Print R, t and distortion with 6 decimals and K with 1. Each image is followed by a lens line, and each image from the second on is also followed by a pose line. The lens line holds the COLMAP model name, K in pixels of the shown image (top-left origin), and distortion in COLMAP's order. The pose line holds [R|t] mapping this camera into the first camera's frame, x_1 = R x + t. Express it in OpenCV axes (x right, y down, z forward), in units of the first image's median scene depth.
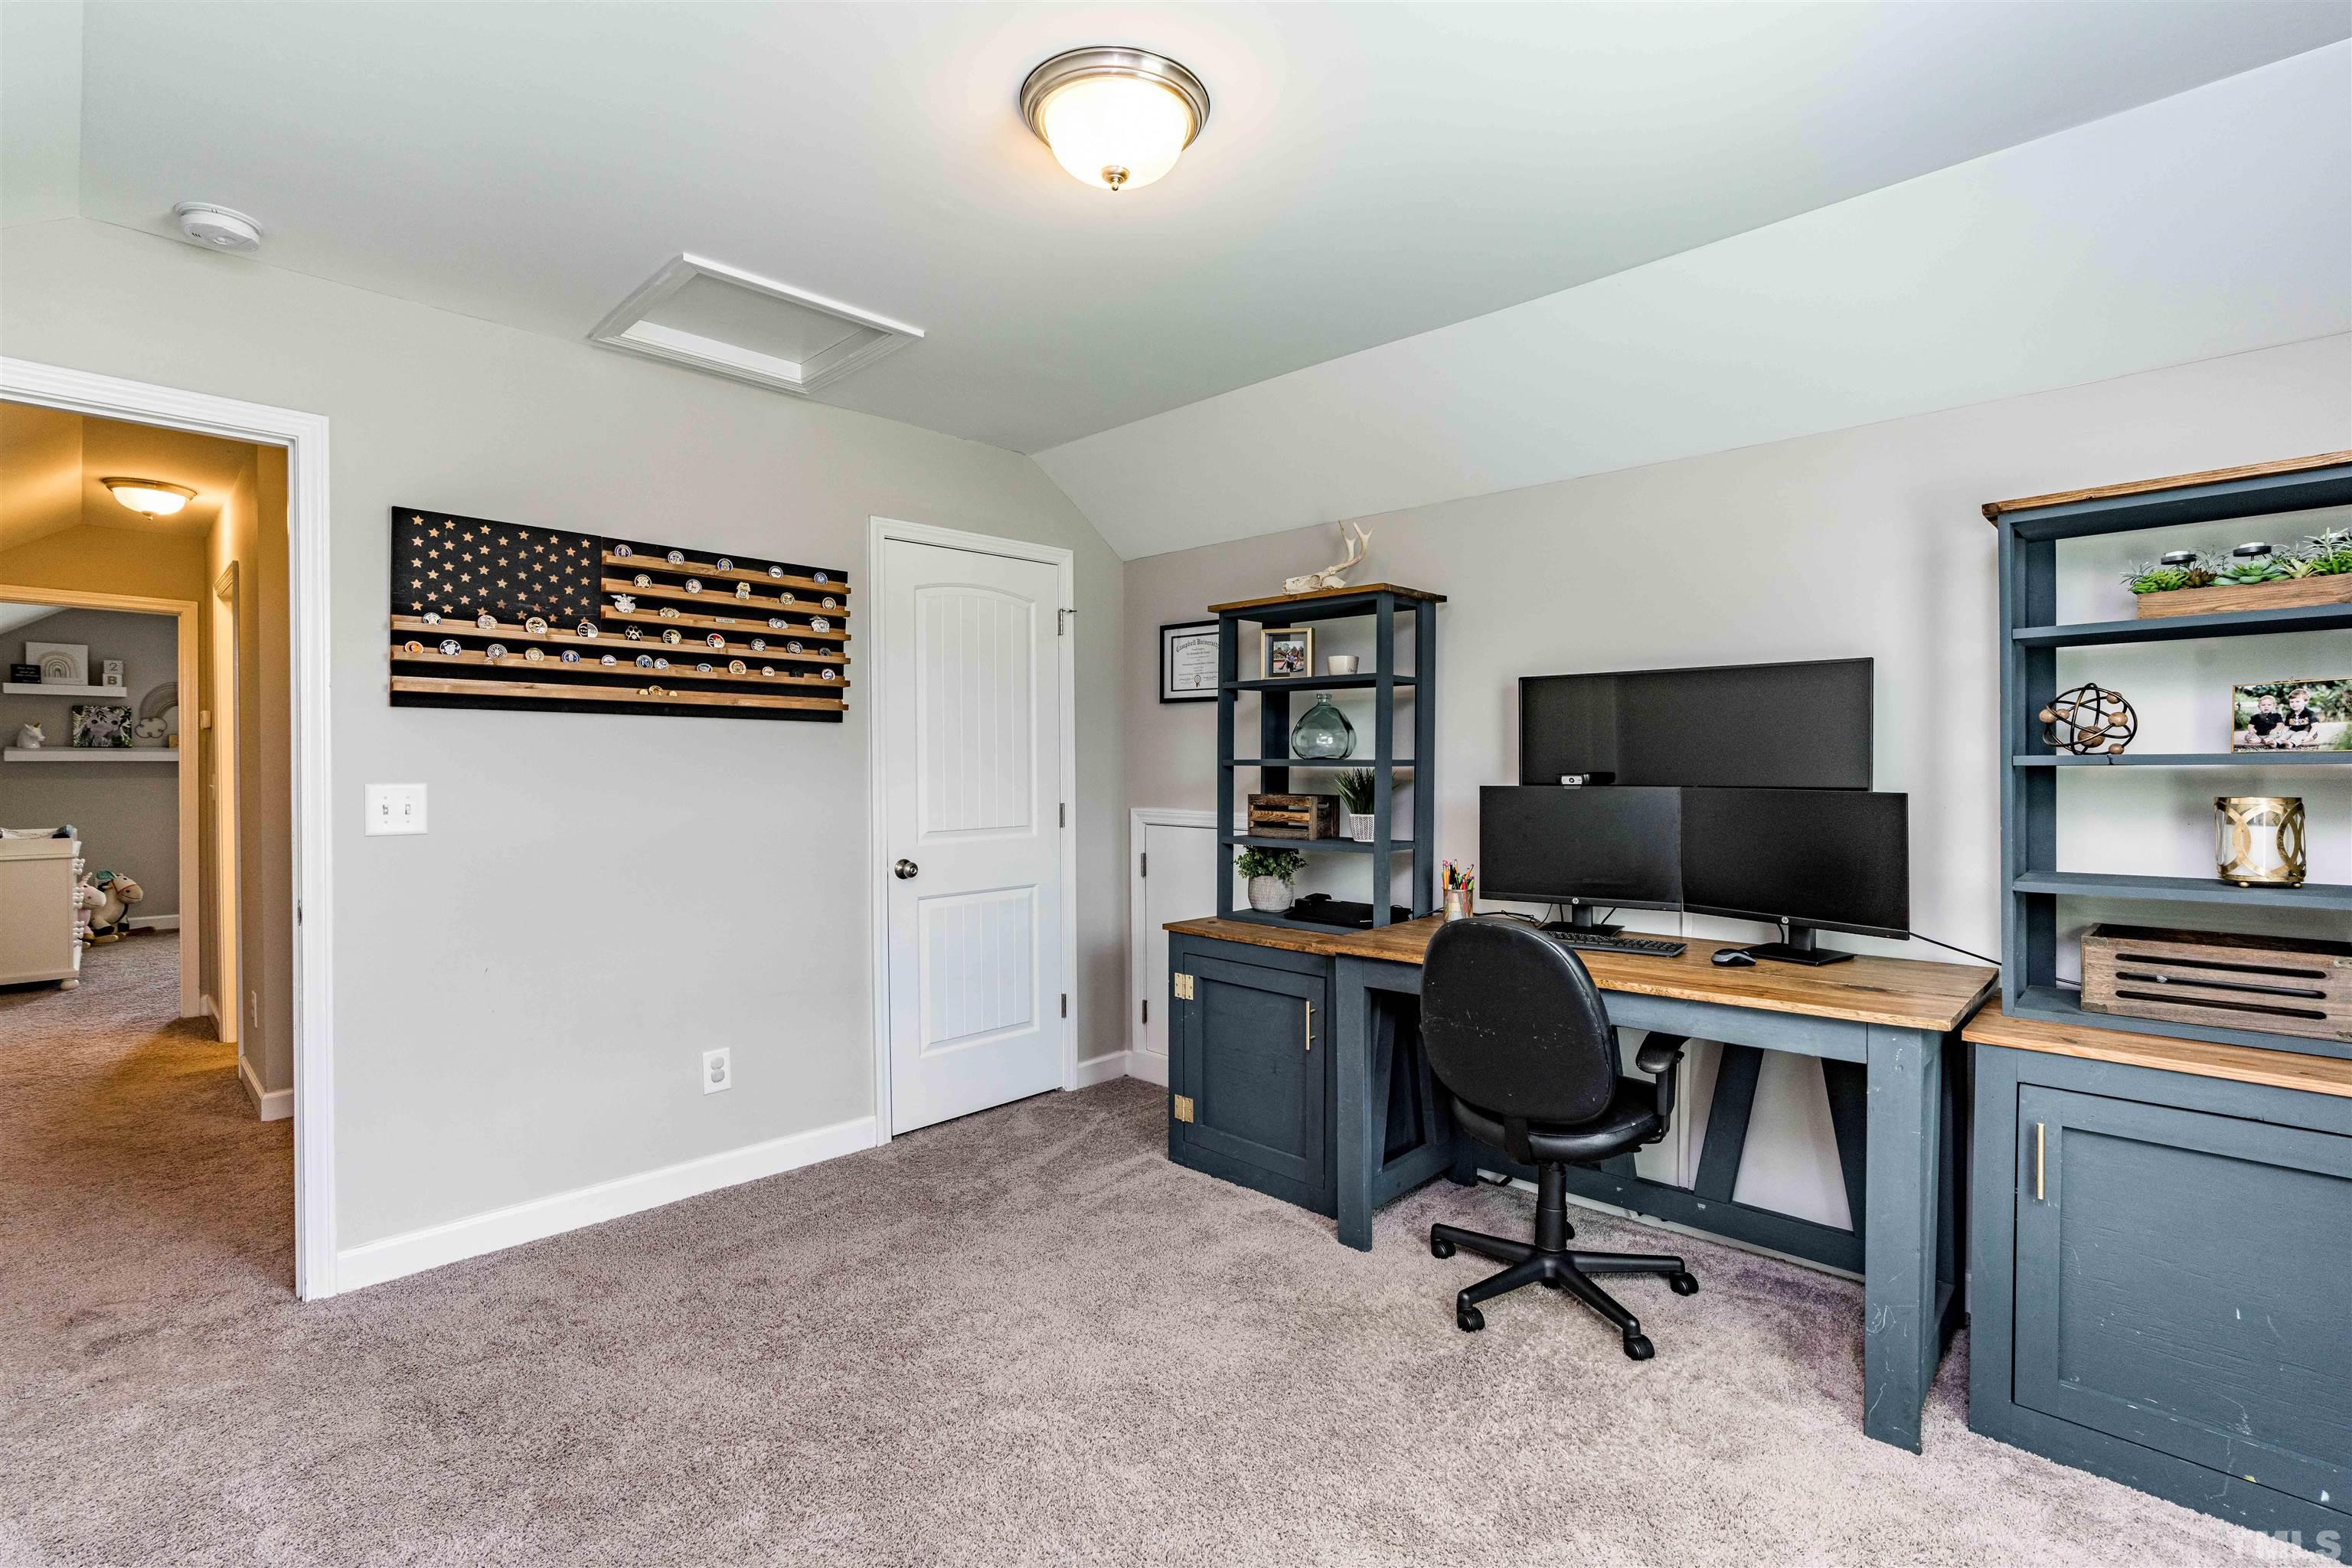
lens RADIAL K [[1073.3, 0, 1179.5], [0, 1073.3, 777.7], [0, 0, 1]] dist [-0.047771, 0.021548]
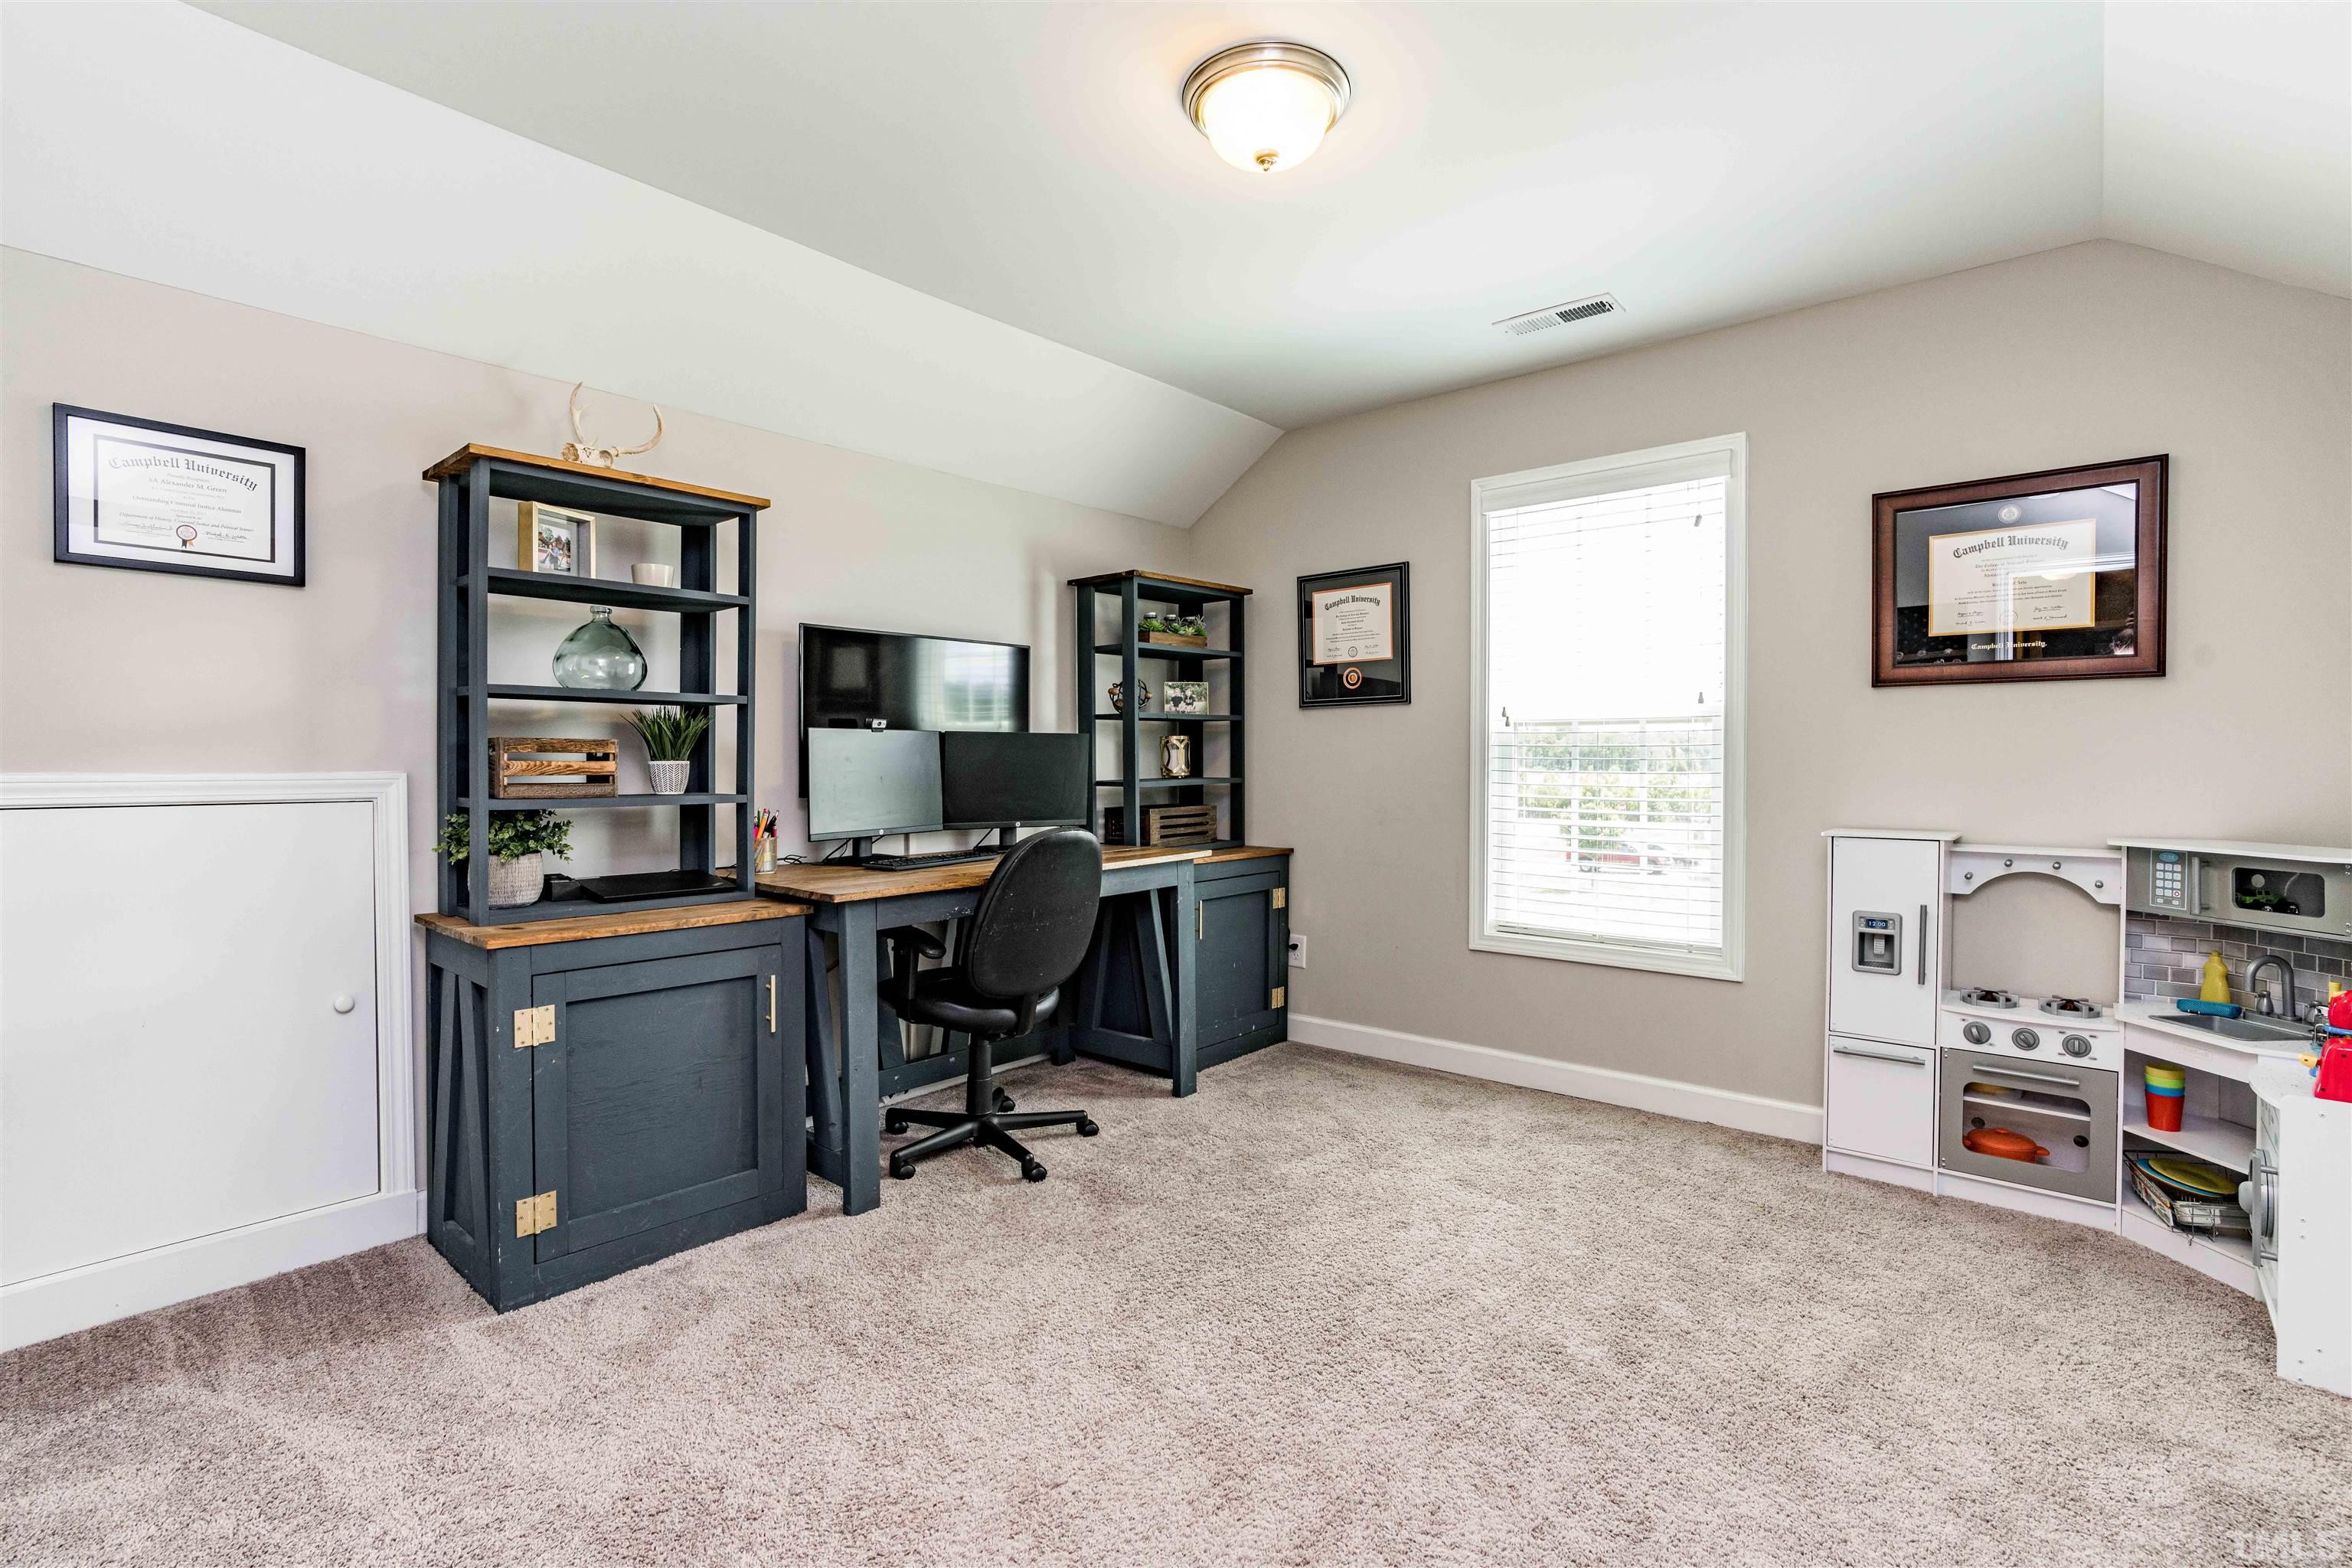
lens RADIAL K [[1073.3, 0, 1179.5], [0, 1073.3, 777.7], [0, 0, 1]] dist [-0.047771, 0.021548]
pose [[-0.053661, -0.012293, 0.998484, -0.792152], [0.018054, 0.999749, 0.013279, 0.051622], [-0.998396, 0.018740, -0.053425, 0.775049]]
